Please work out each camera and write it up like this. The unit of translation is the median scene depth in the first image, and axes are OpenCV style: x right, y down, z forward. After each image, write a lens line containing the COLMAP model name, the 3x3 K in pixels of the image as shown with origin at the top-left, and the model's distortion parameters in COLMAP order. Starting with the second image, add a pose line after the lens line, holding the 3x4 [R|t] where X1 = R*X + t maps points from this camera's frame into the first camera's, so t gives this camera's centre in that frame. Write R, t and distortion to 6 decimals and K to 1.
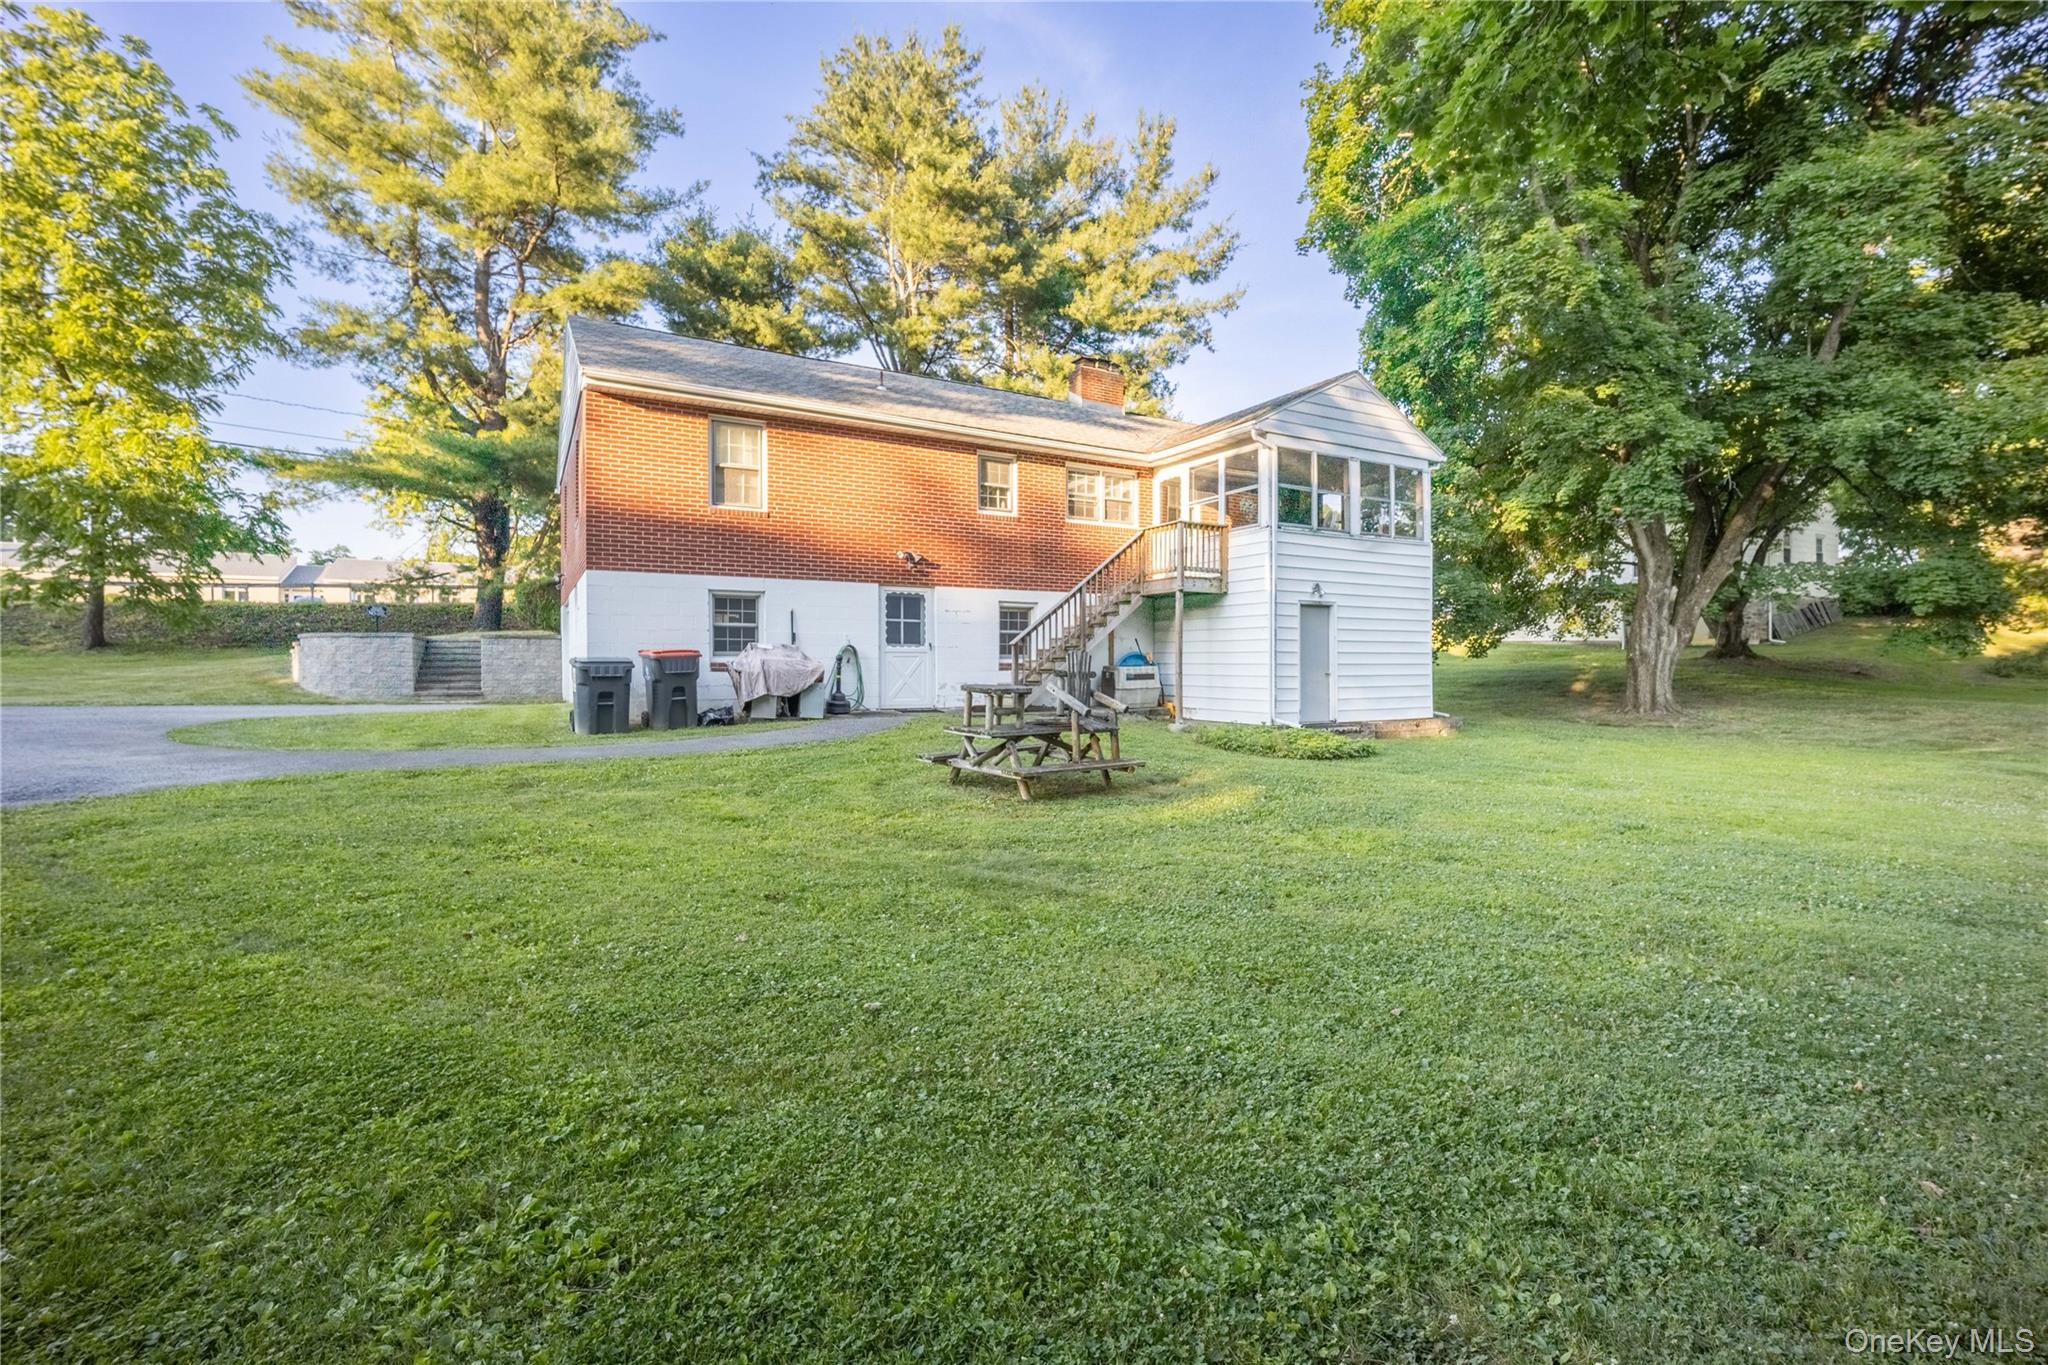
lens RADIAL K [[899.9, 0, 1033.3], [0, 899.9, 678.0], [0, 0, 1]] dist [-0.009037, 0.002094]
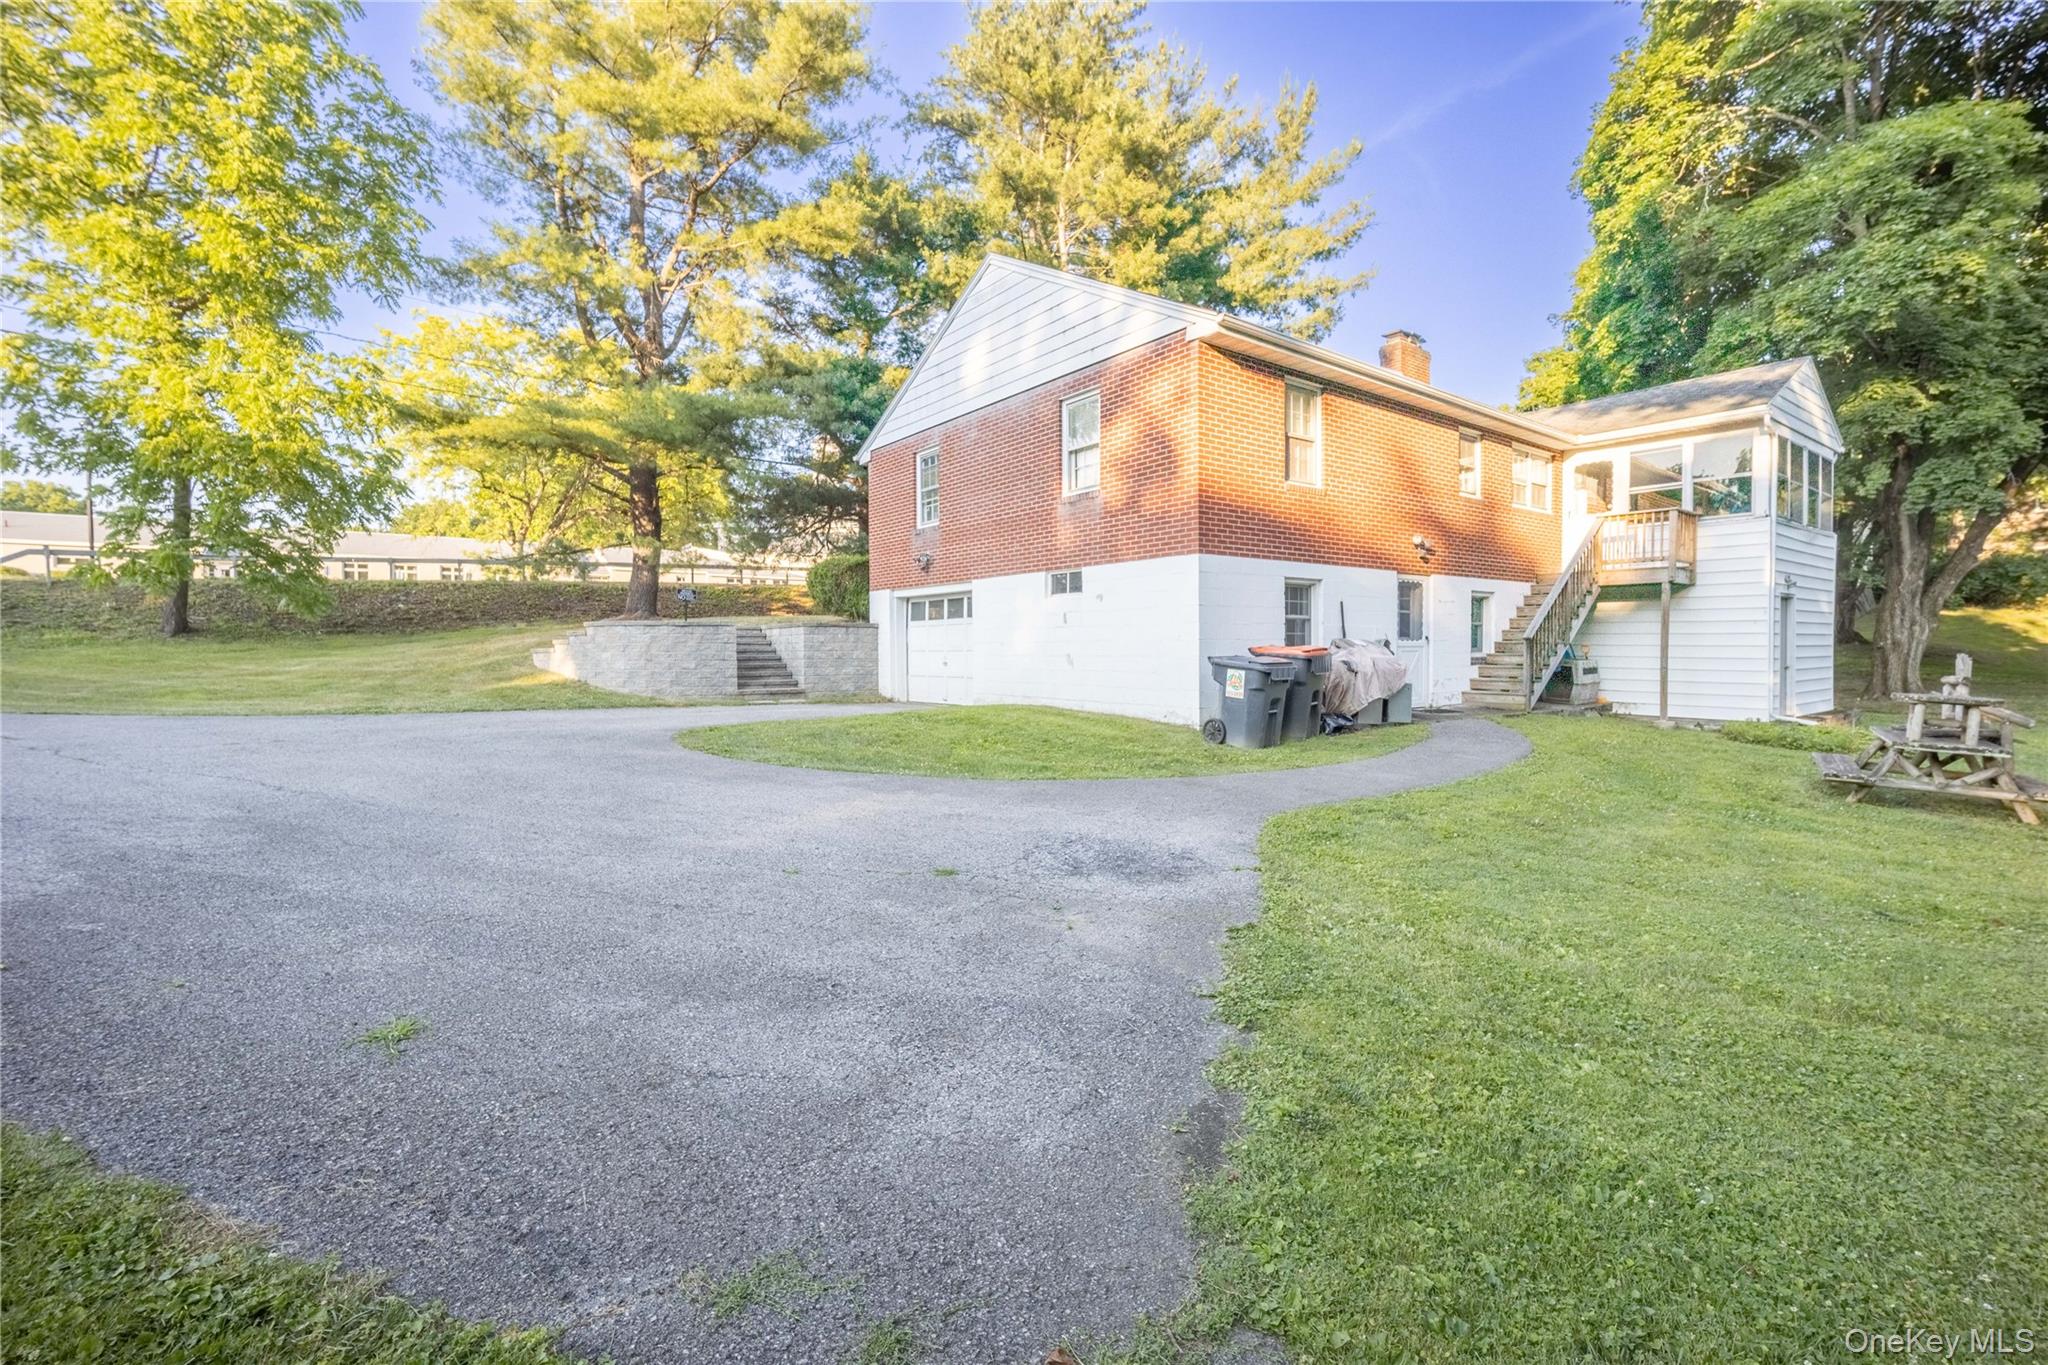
lens RADIAL K [[899.9, 0, 1021.7], [0, 899.9, 673.7], [0, 0, 1]] dist [-0.009037, 0.002094]
pose [[0.991978, -0.004875, 0.126313, -0.453124], [0.002400, 0.999802, 0.019738, -0.014276], [-0.126384, -0.019276, 0.991794, 0.101595]]
